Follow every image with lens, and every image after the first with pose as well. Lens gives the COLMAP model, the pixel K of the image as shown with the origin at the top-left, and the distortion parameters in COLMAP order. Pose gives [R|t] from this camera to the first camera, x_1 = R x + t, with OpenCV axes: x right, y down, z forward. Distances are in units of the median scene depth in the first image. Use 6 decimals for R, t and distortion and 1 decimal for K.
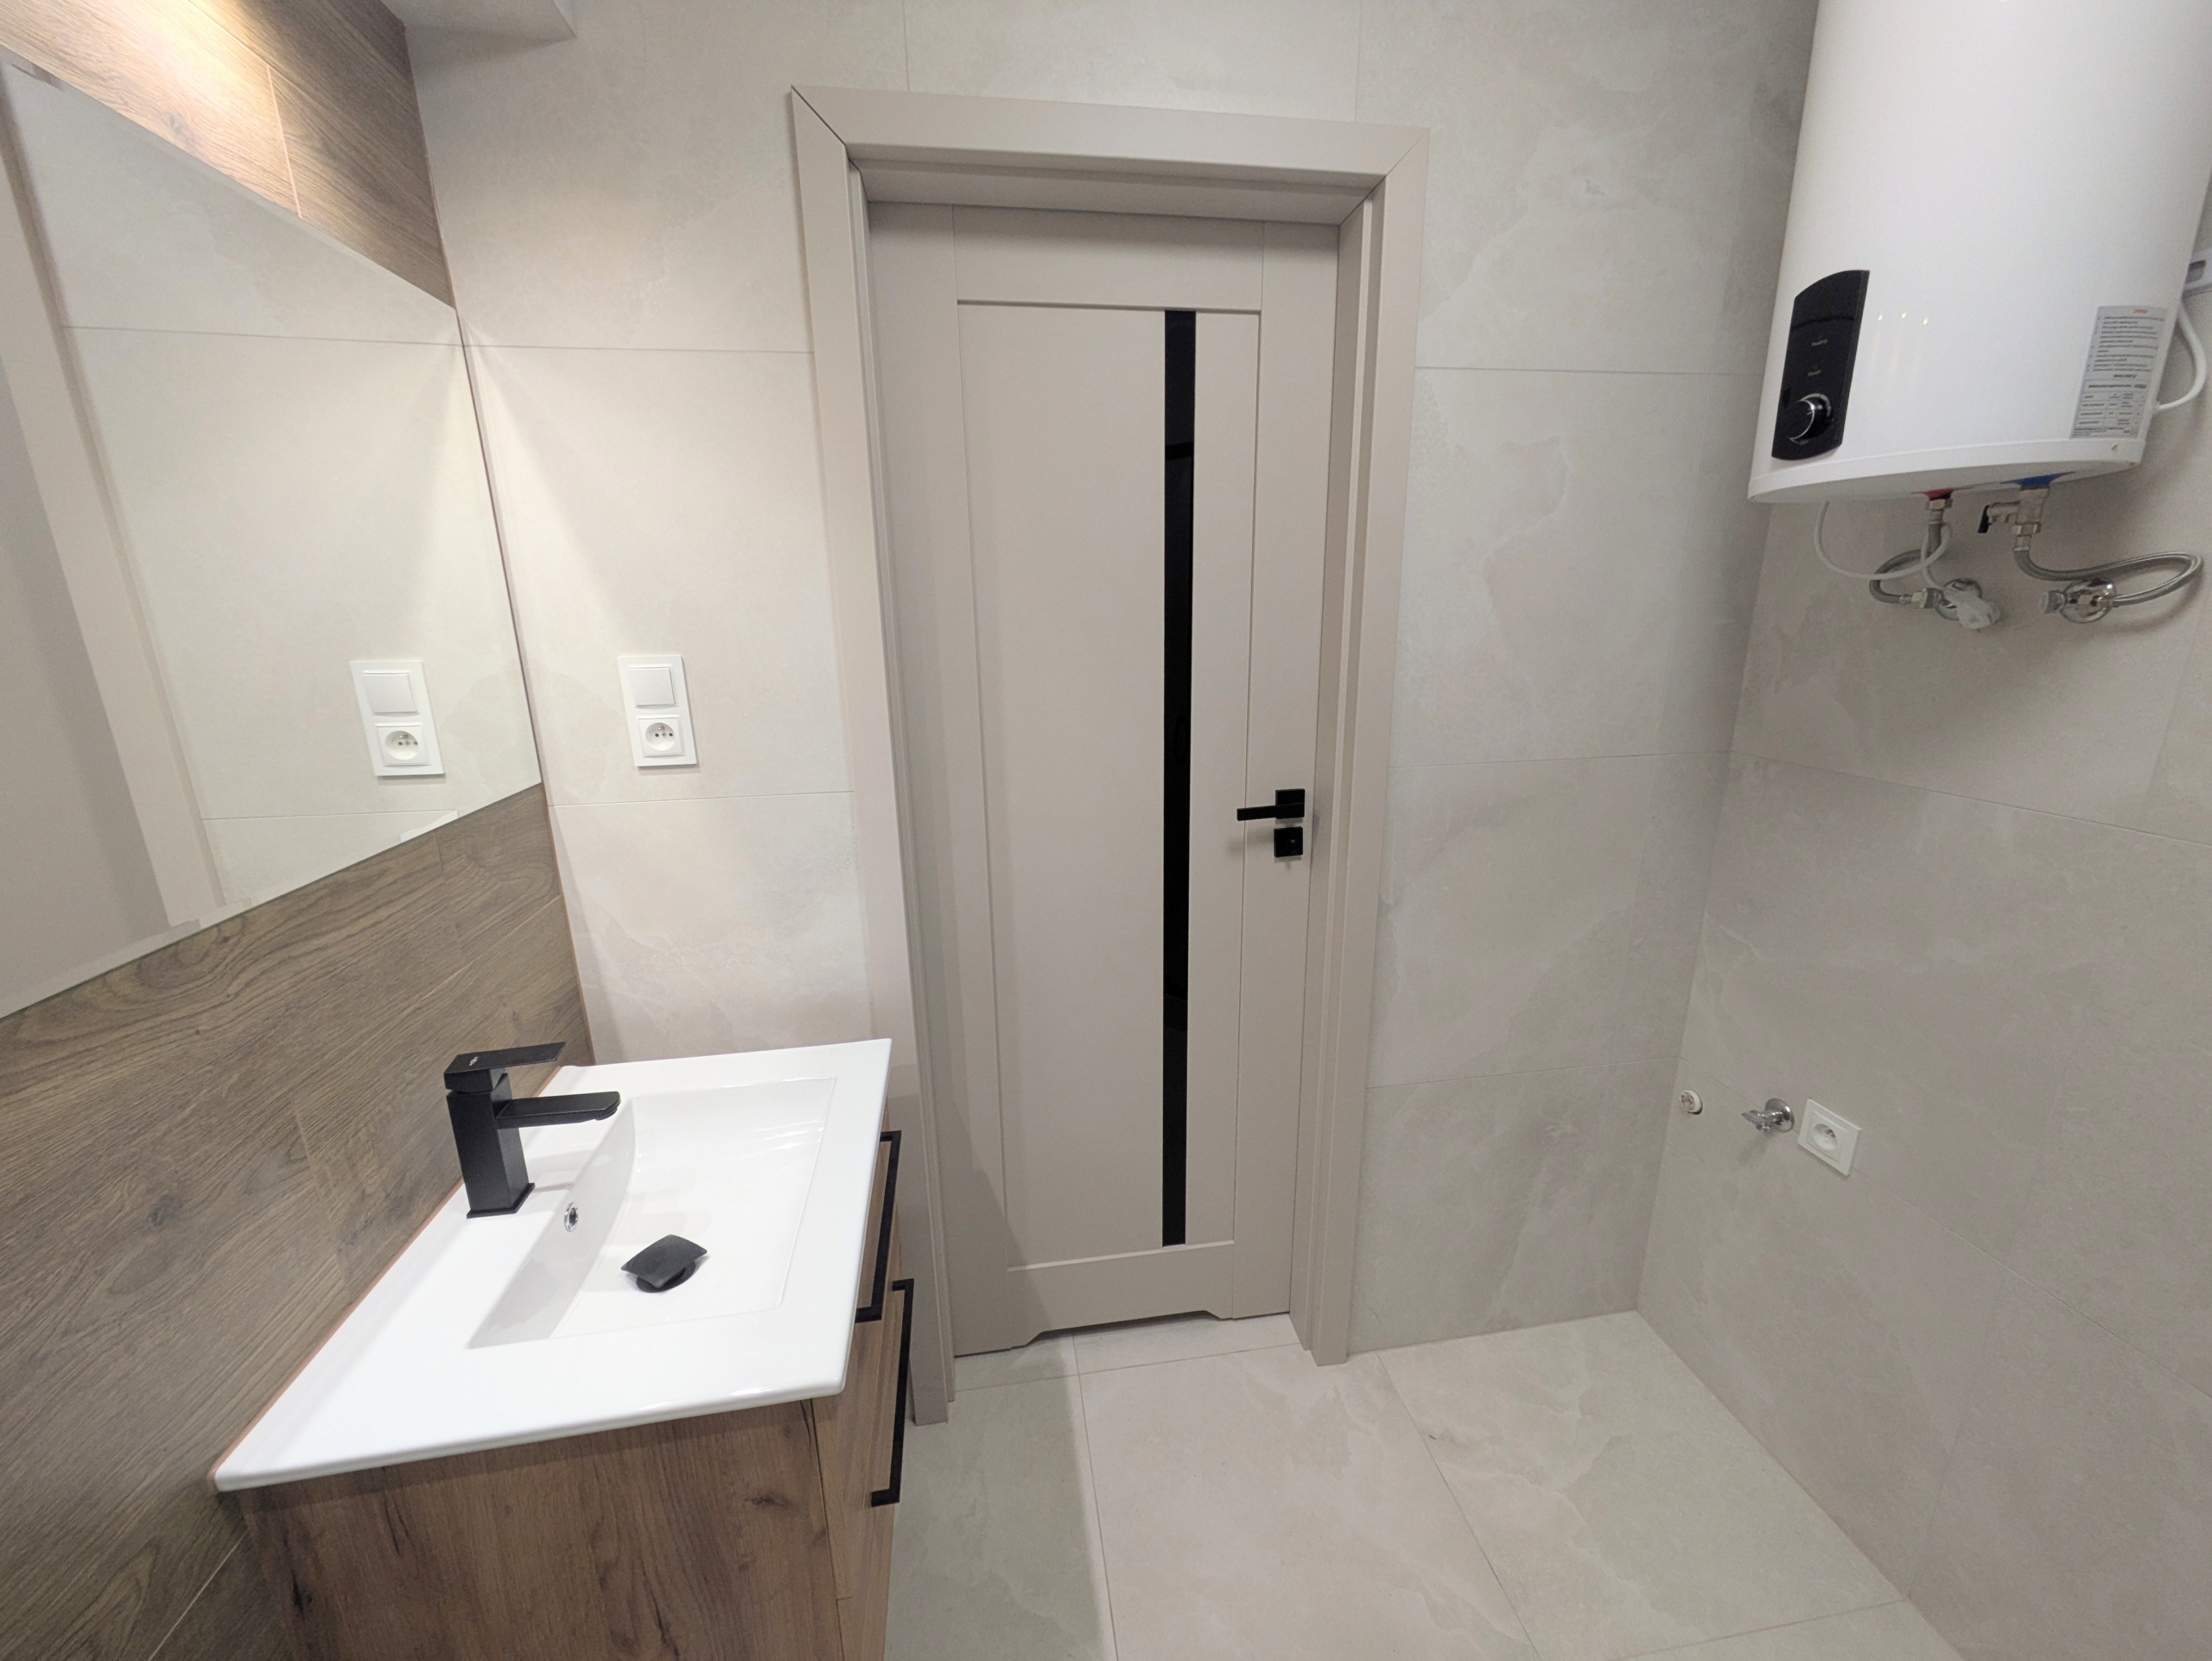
lens RADIAL K [[852.9, 0, 1102.7], [0, 852.9, 817.4], [0, 0, 1]] dist [-0.007070, 0.000245]
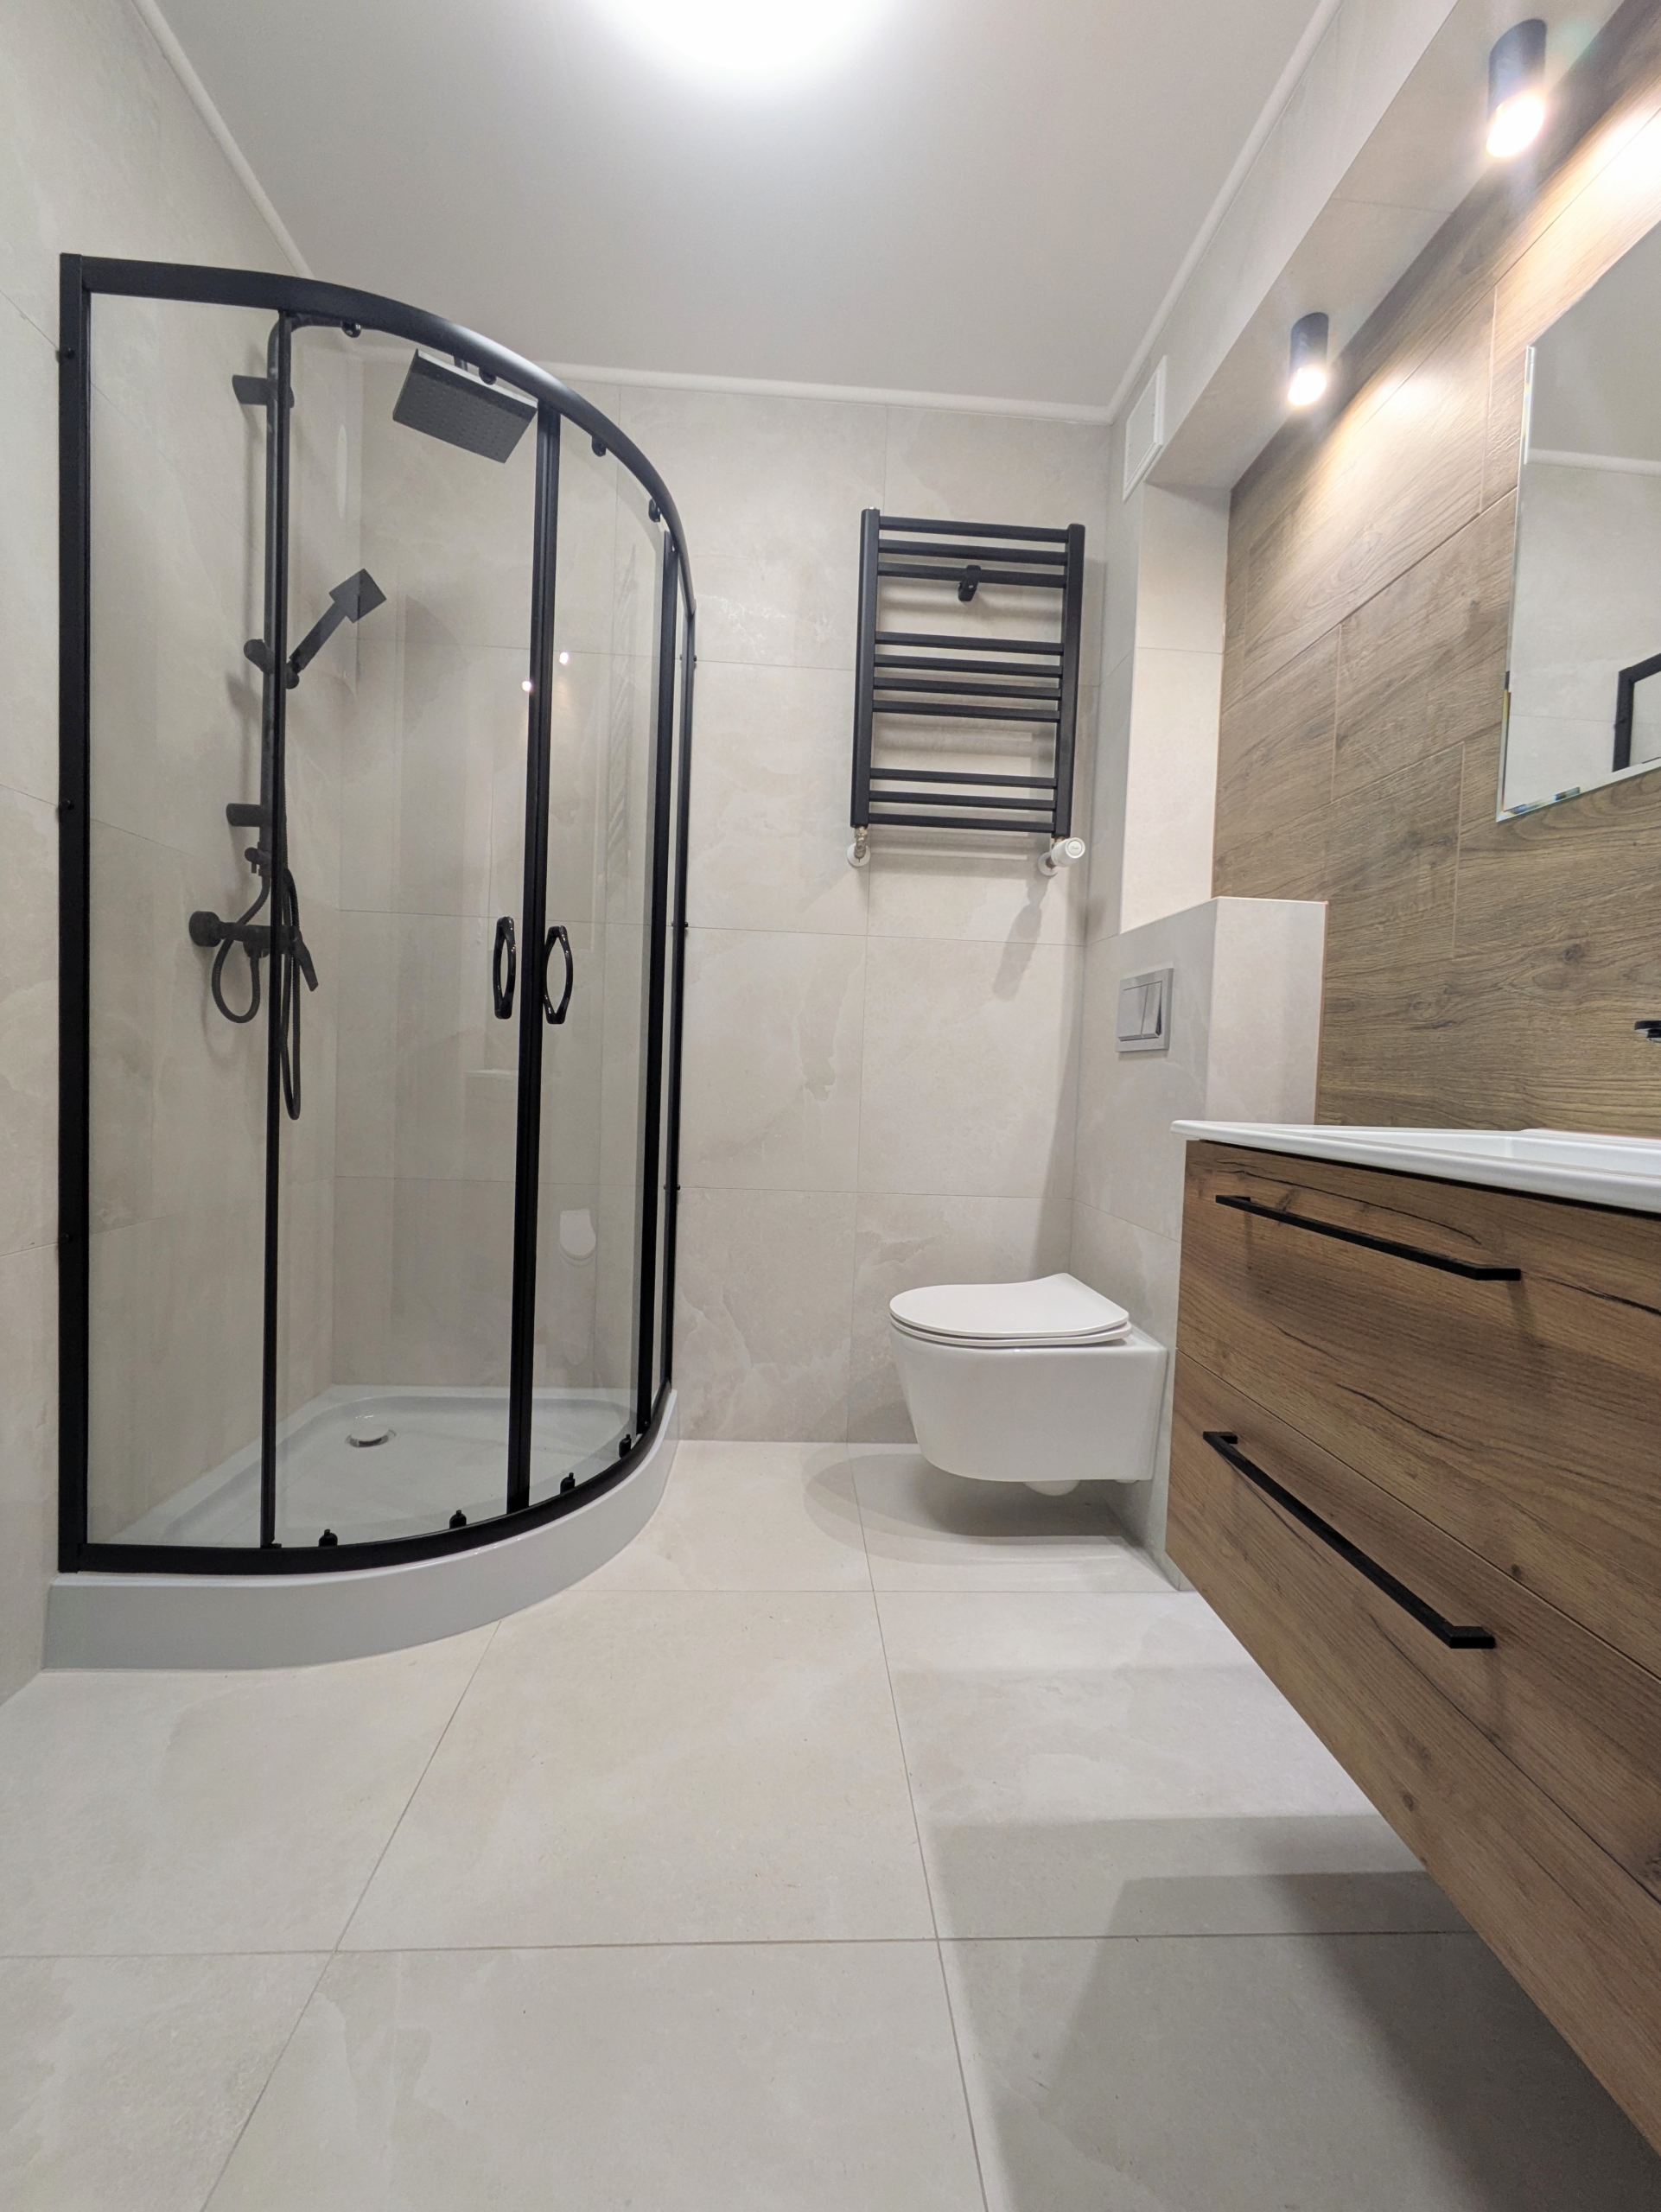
lens RADIAL K [[852.9, 0, 829.1], [0, 852.9, 1105.7], [0, 0, 1]] dist [-0.007070, 0.000245]
pose [[-0.996302, -0.021000, 0.083315, 0.152156], [0.003336, 0.959486, 0.281737, 0.285151], [-0.085856, 0.280973, -0.955868, 2.735243]]
